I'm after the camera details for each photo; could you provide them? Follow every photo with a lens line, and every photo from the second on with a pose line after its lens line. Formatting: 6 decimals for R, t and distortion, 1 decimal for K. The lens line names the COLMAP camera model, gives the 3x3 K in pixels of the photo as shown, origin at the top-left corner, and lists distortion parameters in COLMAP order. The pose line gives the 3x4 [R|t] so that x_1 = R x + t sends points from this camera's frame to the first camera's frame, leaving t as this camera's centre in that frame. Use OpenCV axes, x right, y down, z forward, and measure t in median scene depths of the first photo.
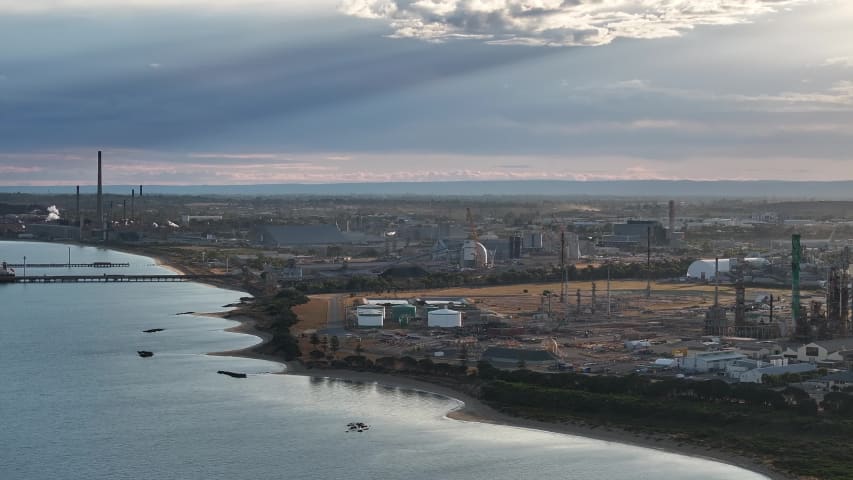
lens RADIAL K [[1903.8, 0, 425.1], [0, 1903.8, 239.6], [0, 0, 1]] dist [-0.149650, 0.000000]
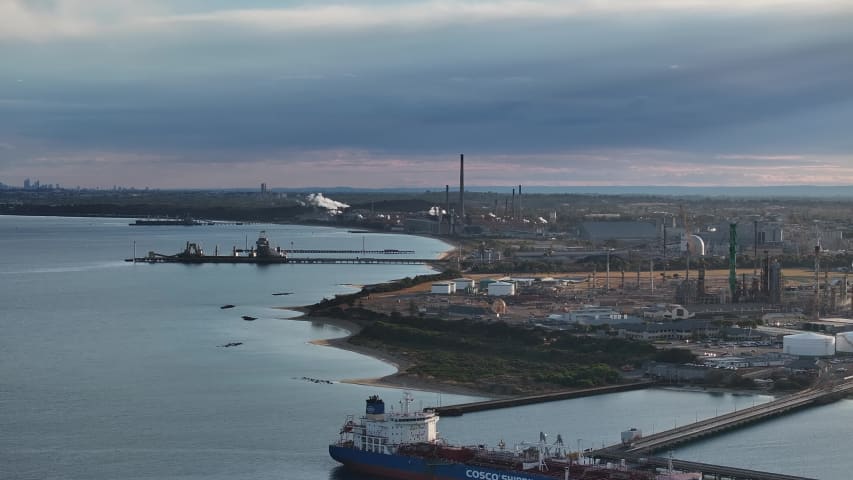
lens RADIAL K [[1903.8, 0, 426.7], [0, 1903.8, 240.5], [0, 0, 1]] dist [-0.149650, 0.000000]
pose [[0.962221, 0.011151, -0.272041, 0.131019], [-0.011185, 0.999936, 0.001428, 0.003351], [0.272039, 0.001669, 0.962285, -0.099670]]
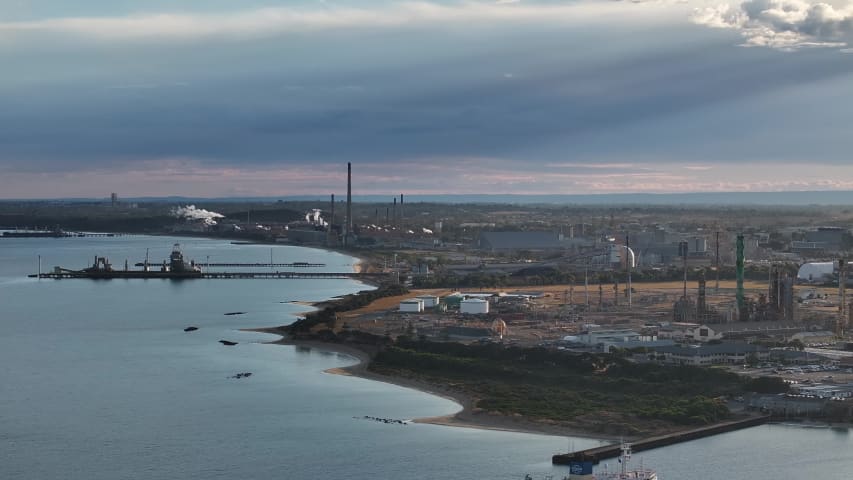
lens RADIAL K [[1903.8, 0, 425.9], [0, 1903.8, 239.7], [0, 0, 1]] dist [-0.149650, 0.000000]
pose [[0.982394, 0.004886, -0.186757, 0.085759], [-0.005807, 0.999974, -0.004386, 0.002300], [0.186731, 0.005393, 0.982396, -0.070807]]
